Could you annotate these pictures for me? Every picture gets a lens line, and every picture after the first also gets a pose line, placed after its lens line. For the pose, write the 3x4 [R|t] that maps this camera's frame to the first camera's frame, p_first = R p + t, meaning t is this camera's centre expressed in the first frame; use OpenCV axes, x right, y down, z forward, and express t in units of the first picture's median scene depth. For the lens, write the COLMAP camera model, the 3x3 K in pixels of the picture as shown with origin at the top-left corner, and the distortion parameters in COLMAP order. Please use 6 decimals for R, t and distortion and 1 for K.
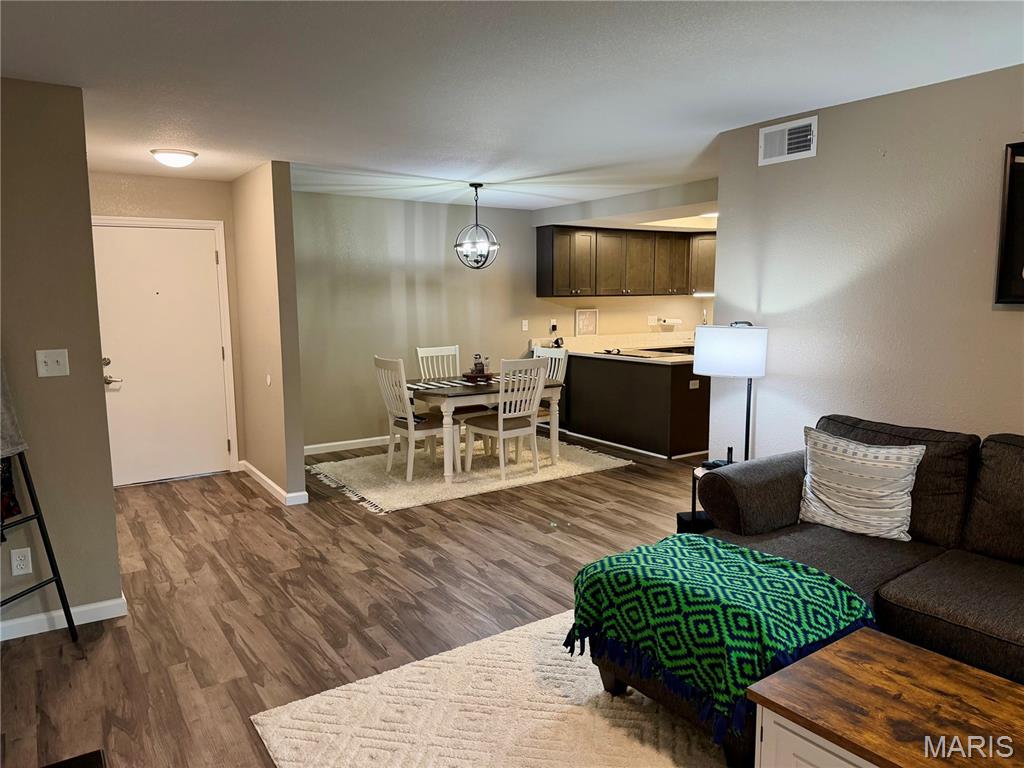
lens RADIAL K [[715.3, 0, 516.9], [0, 715.3, 378.7], [0, 0, 1]] dist [0.067813, -0.087211]
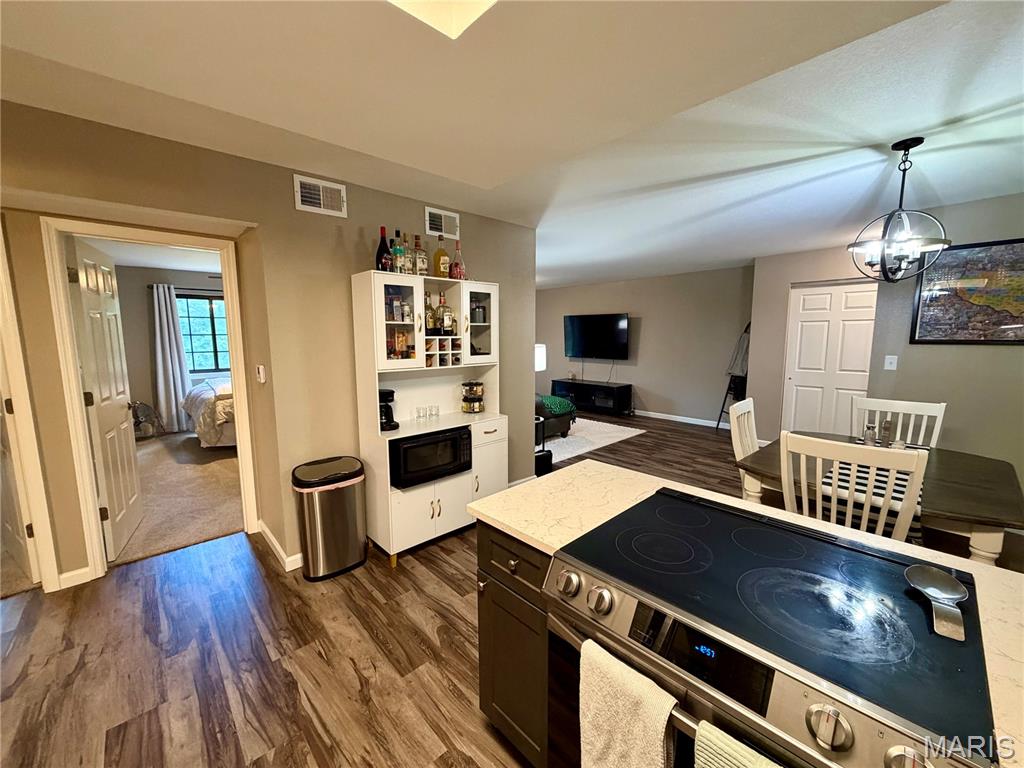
lens RADIAL K [[406.9, 0, 511.1], [0, 406.9, 383.9], [0, 0, 1]] dist [0.000364, -0.000244]
pose [[-0.987978, 0.030019, -0.151654, 0.427619], [-0.007450, 0.970581, 0.240659, -0.200640], [0.154417, 0.238896, -0.958689, 1.734040]]
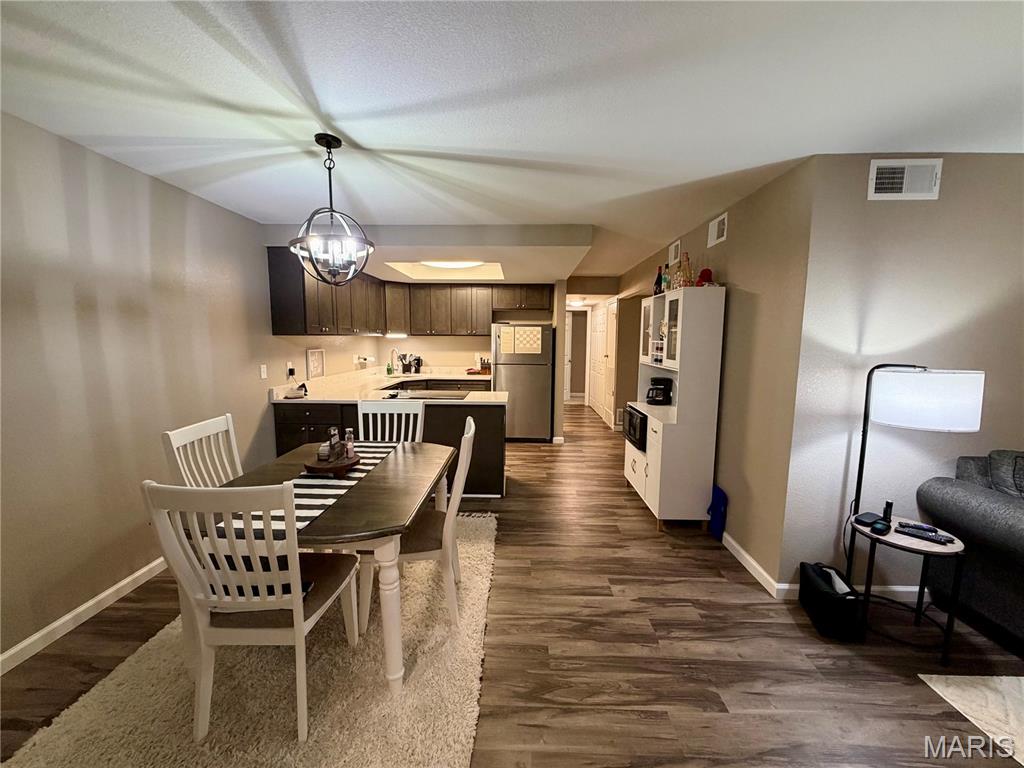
lens RADIAL K [[406.9, 0, 511.9], [0, 406.9, 383.8], [0, 0, 1]] dist [0.000364, -0.000244]
pose [[0.584361, -0.084559, 0.807077, -0.328595], [0.085501, 0.995436, 0.042387, -0.099678], [-0.806977, 0.044236, 0.588923, 0.914463]]
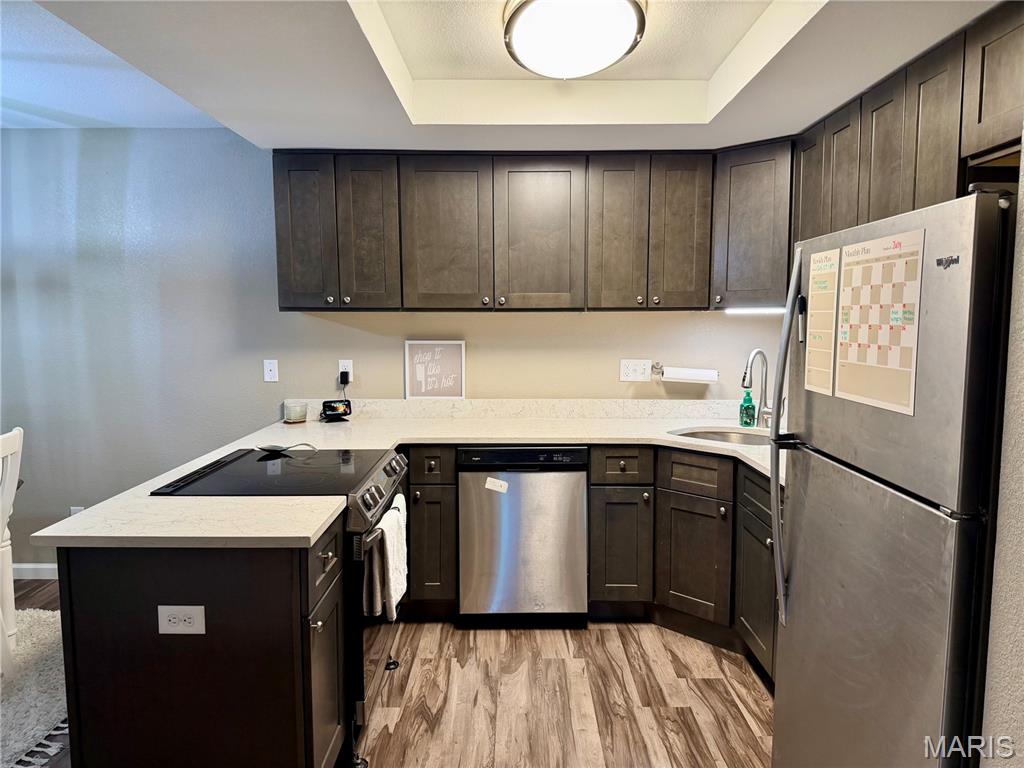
lens RADIAL K [[715.3, 0, 516.7], [0, 715.3, 383.6], [0, 0, 1]] dist [0.067813, -0.087211]
pose [[0.821674, 0.055443, -0.567254, 0.733420], [-0.071597, 0.997414, -0.006222, -0.130327], [0.565442, 0.045726, 0.823519, 1.216781]]
